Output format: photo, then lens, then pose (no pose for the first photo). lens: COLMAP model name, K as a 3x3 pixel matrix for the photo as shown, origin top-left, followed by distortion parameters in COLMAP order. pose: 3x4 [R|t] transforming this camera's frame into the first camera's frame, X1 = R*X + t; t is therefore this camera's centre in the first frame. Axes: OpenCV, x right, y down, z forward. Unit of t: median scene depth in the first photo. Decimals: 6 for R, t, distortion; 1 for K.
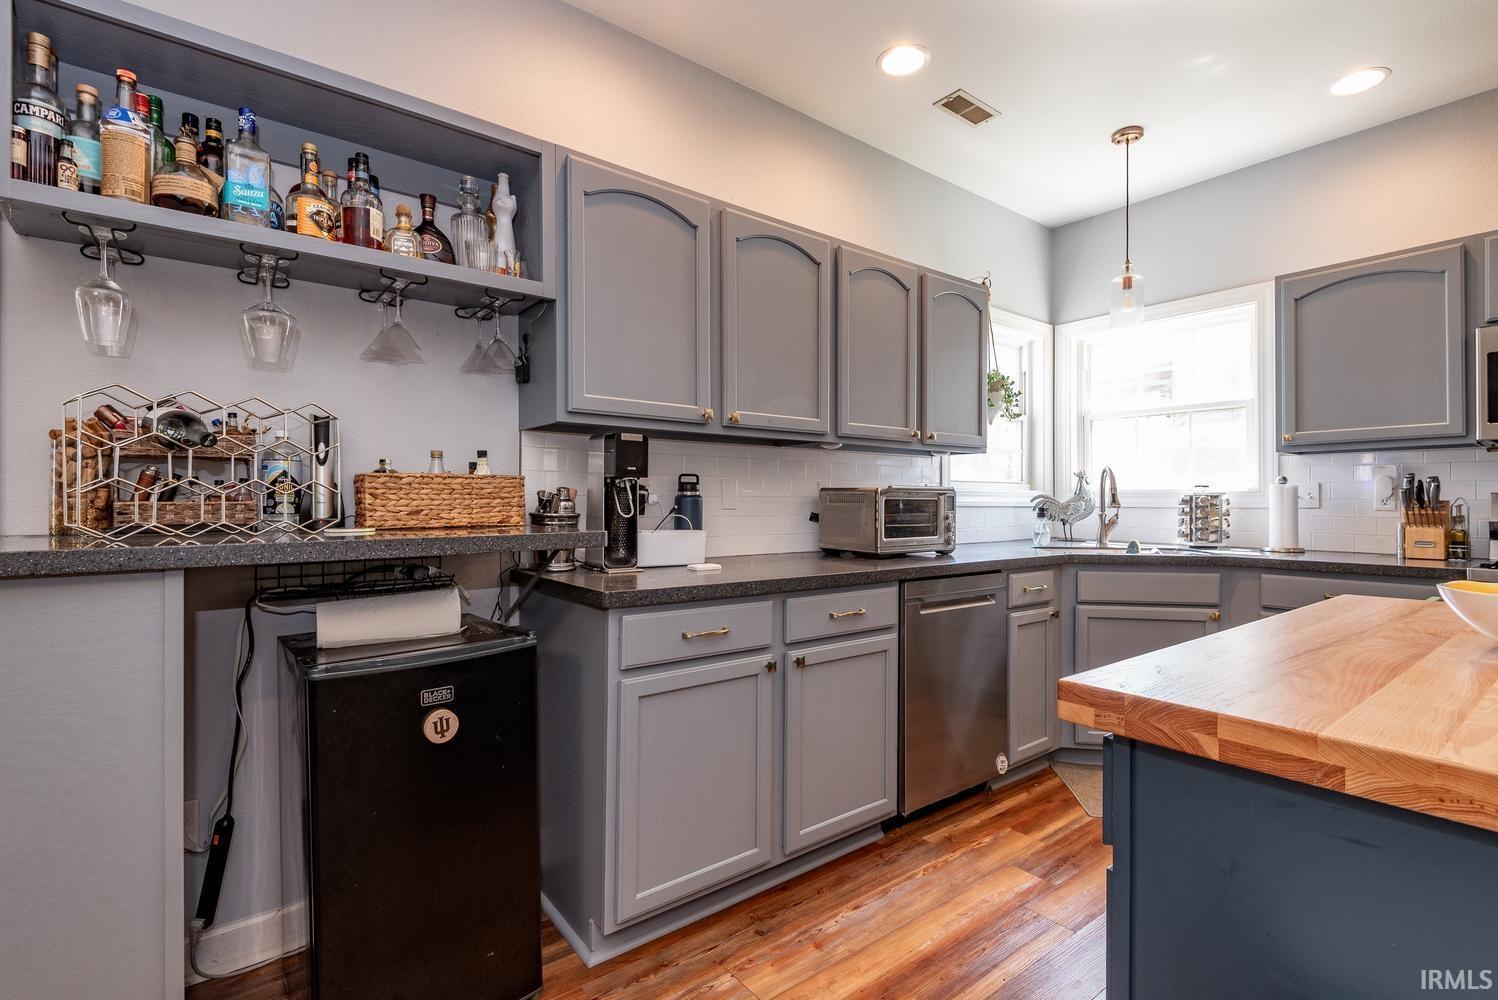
lens RADIAL K [[683.3, 0, 749.0], [0, 683.3, 500.0], [0, 0, 1]] dist [0.034030, -0.022642]
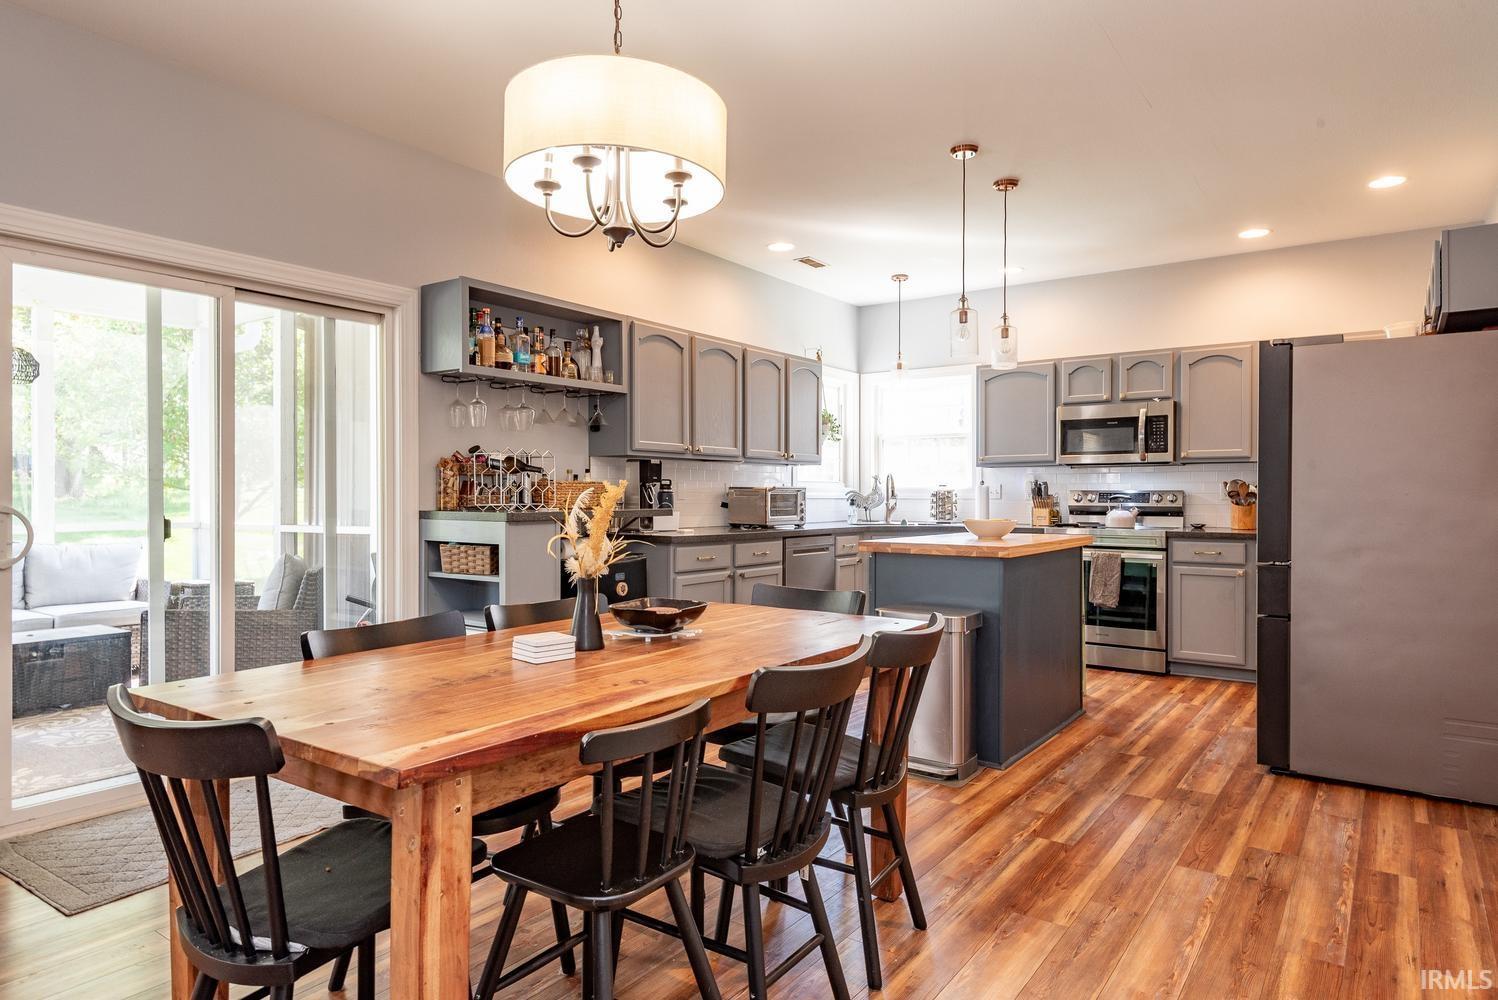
lens RADIAL K [[899.9, 0, 741.8], [0, 899.9, 501.1], [0, 0, 1]] dist [0.001394, -0.004340]
pose [[0.960084, -0.002599, 0.279699, -0.480244], [-0.000109, 0.999953, 0.009664, -0.004618], [-0.279711, -0.009309, 0.960039, -1.106094]]
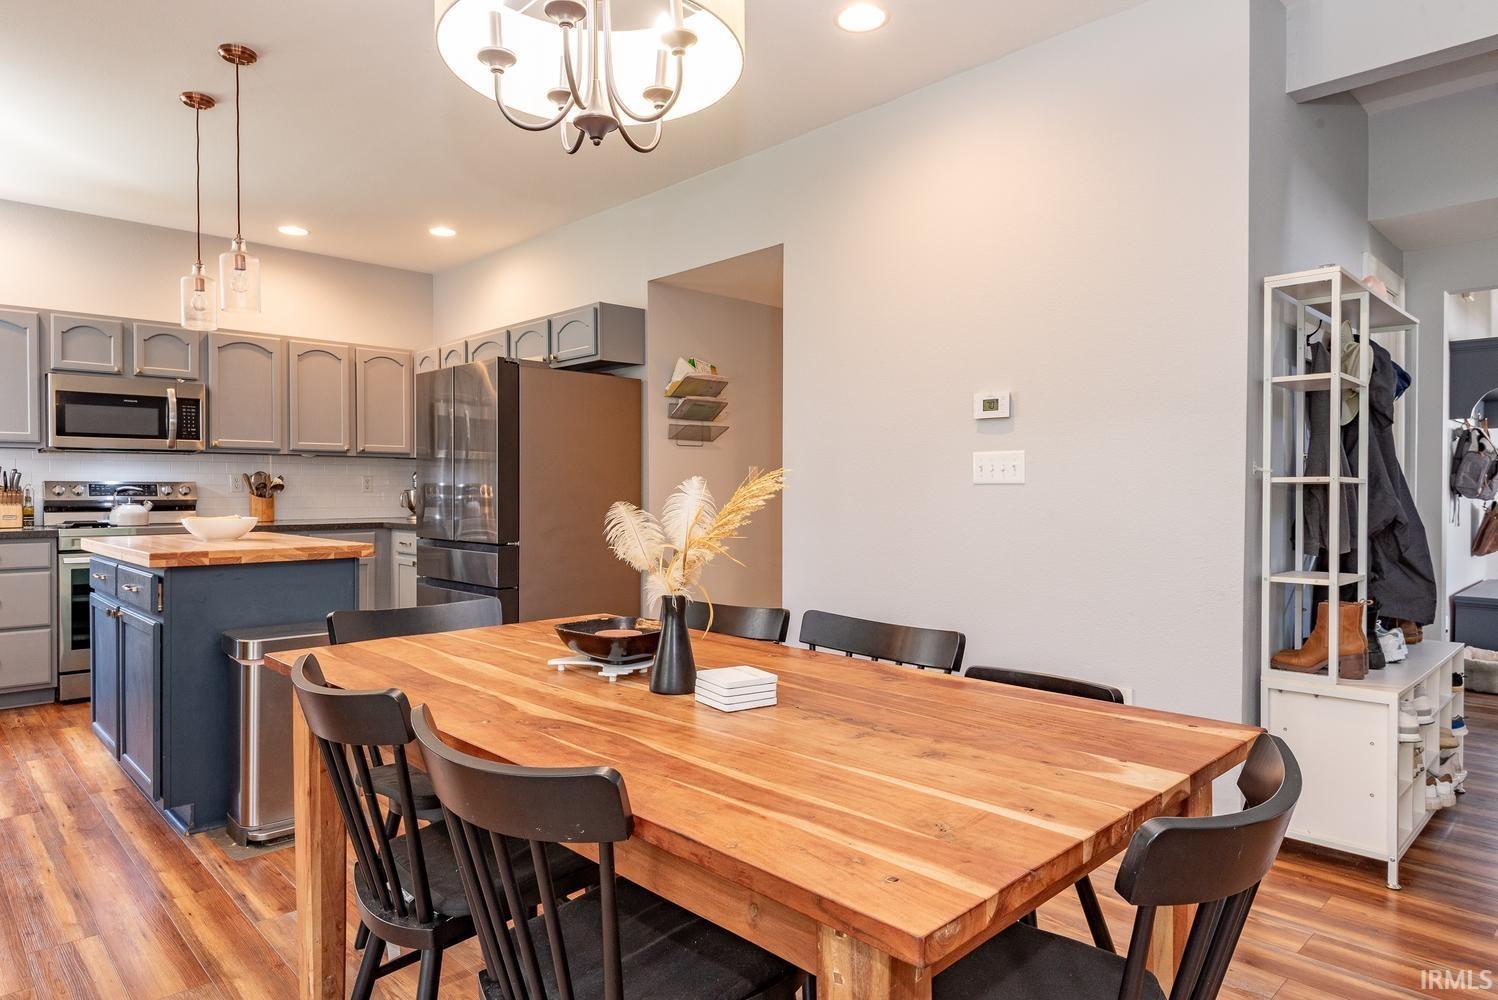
lens RADIAL K [[899.9, 0, 741.8], [0, 899.9, 501.1], [0, 0, 1]] dist [0.001394, -0.004340]
pose [[-0.114479, -0.014625, 0.993318, -0.990451], [-0.000967, 0.999893, 0.014610, 0.002850], [-0.993425, 0.000712, -0.114481, -0.262084]]
